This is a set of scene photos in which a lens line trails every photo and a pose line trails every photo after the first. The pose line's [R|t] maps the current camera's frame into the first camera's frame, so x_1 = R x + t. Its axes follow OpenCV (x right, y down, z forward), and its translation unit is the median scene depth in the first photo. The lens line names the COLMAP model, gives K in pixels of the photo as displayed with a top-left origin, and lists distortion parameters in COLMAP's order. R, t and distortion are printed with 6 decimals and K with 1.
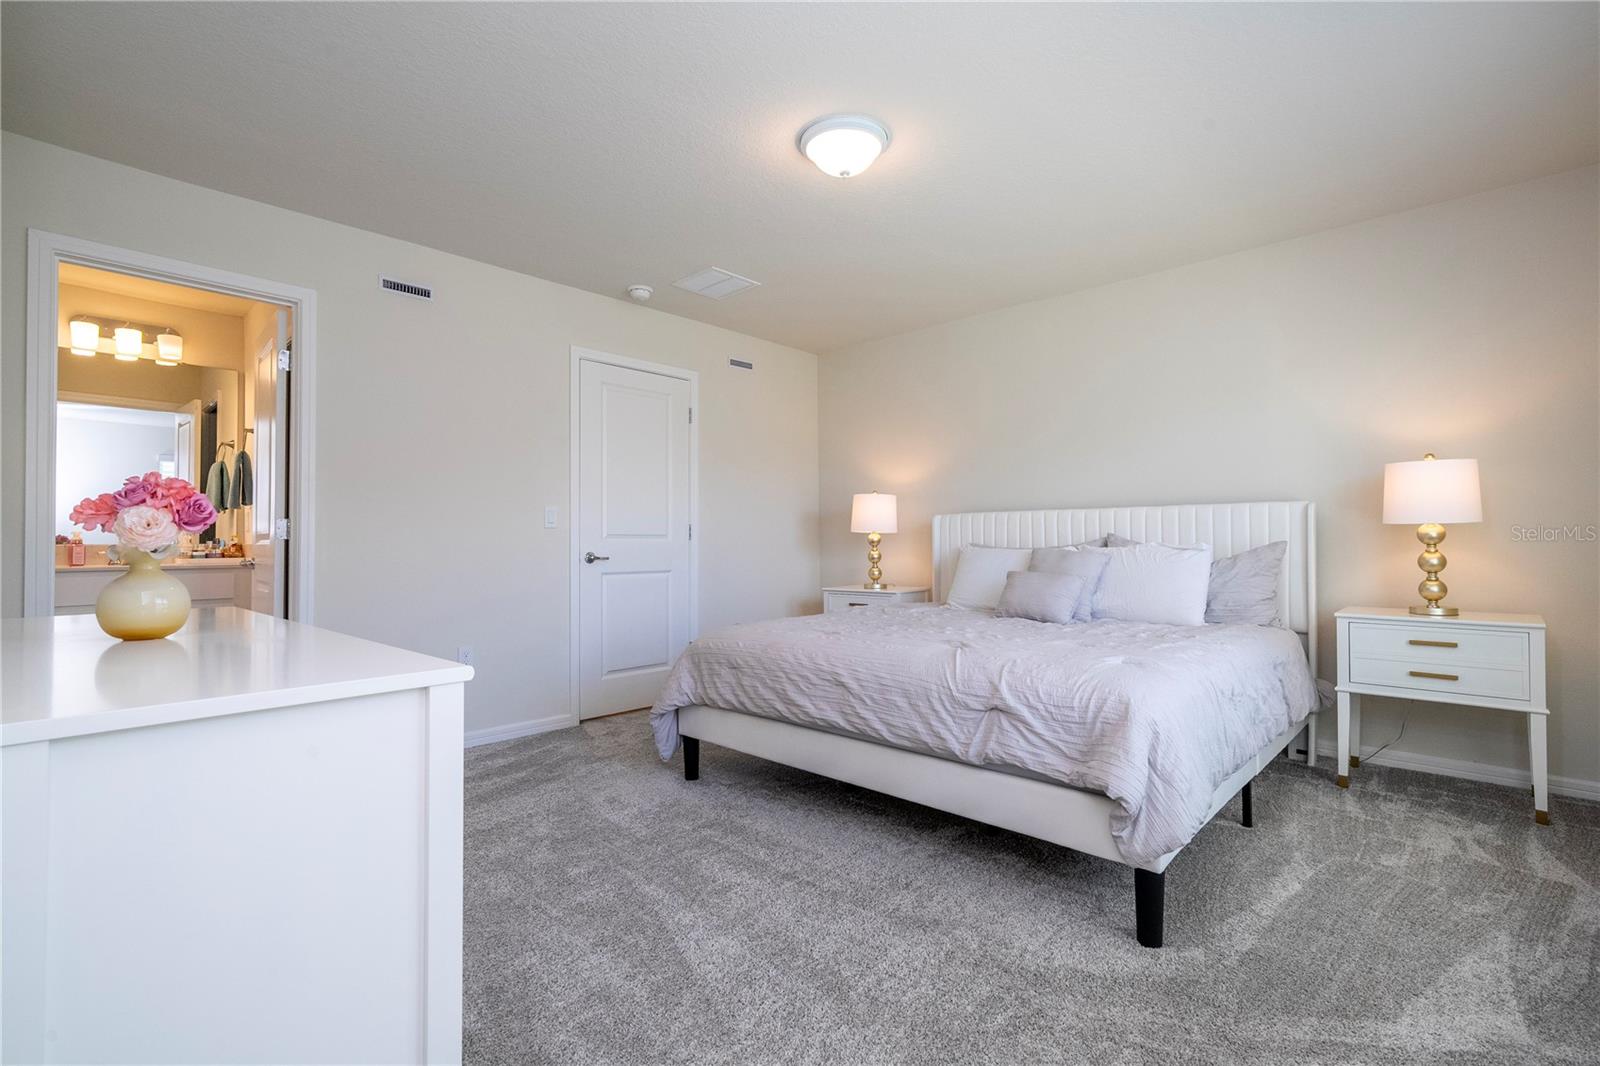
lens RADIAL K [[719.4, 0, 806.0], [0, 719.4, 533.6], [0, 0, 1]] dist [-0.000229, 0.000087]
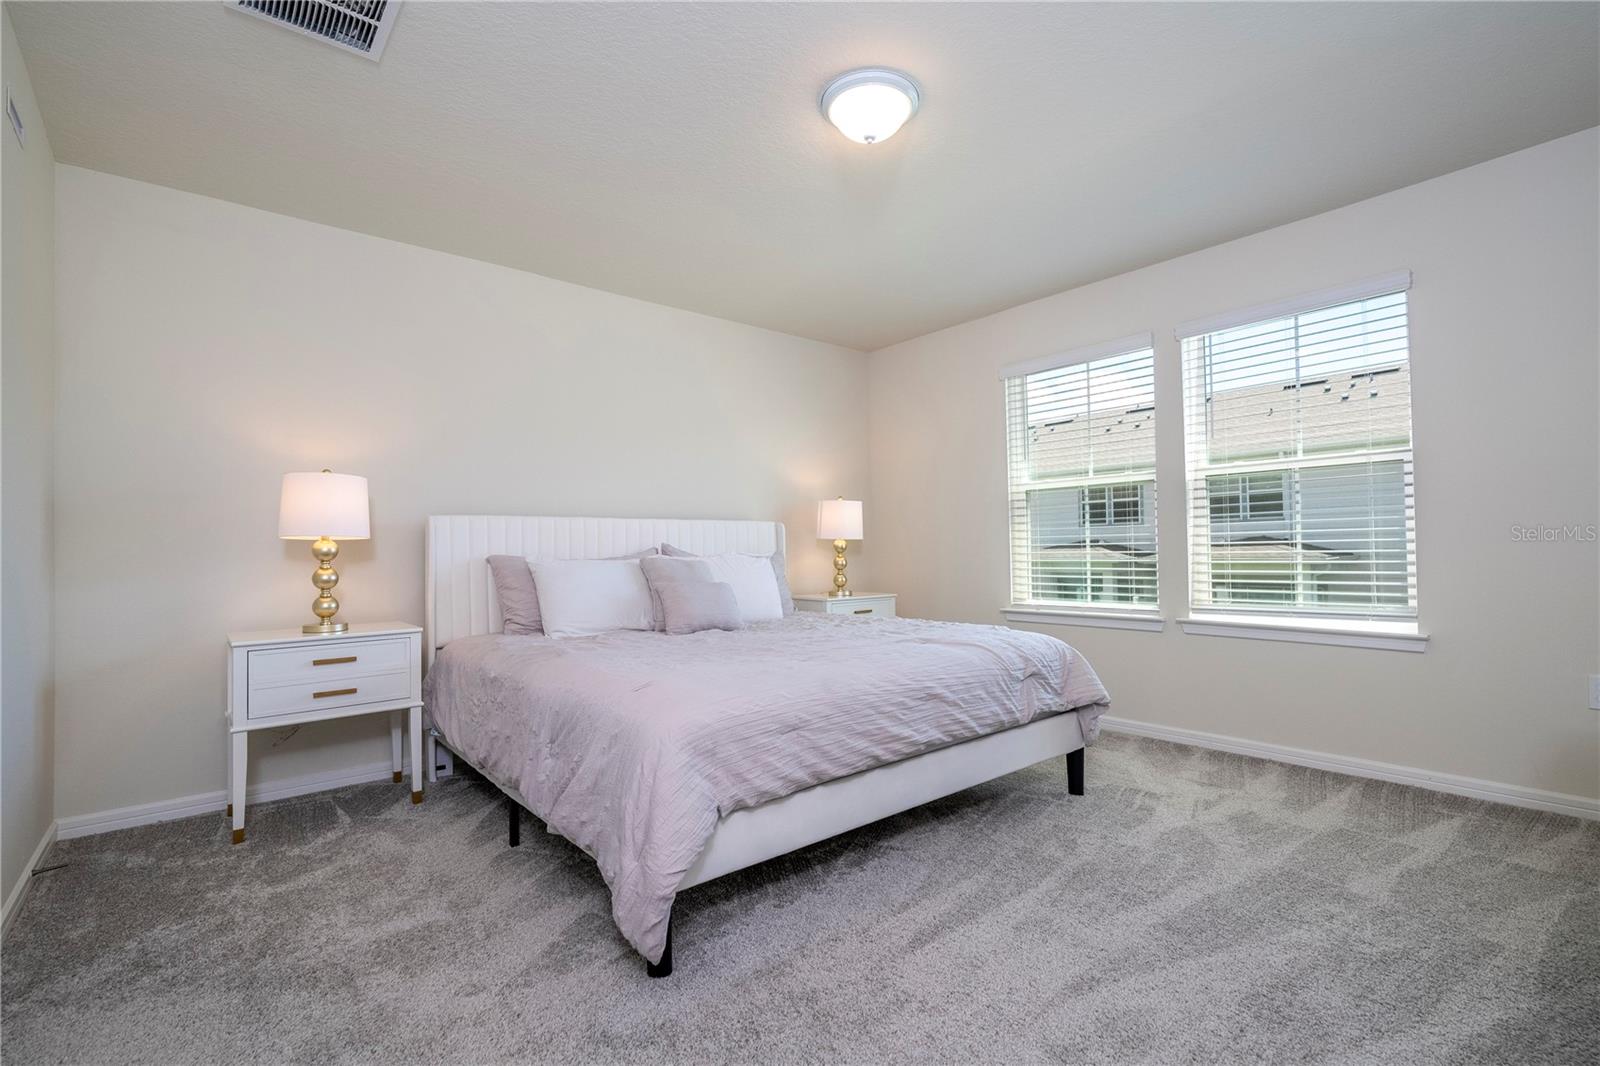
lens RADIAL K [[736.7, 0, 870.4], [0, 736.7, 527.3], [0, 0, 1]] dist [0.108852, 0.000034]
pose [[0.080582, 0.030576, 0.996279, -0.749226], [0.000801, 0.999527, -0.030741, 0.011409], [-0.996748, 0.003275, 0.080520, 0.796233]]
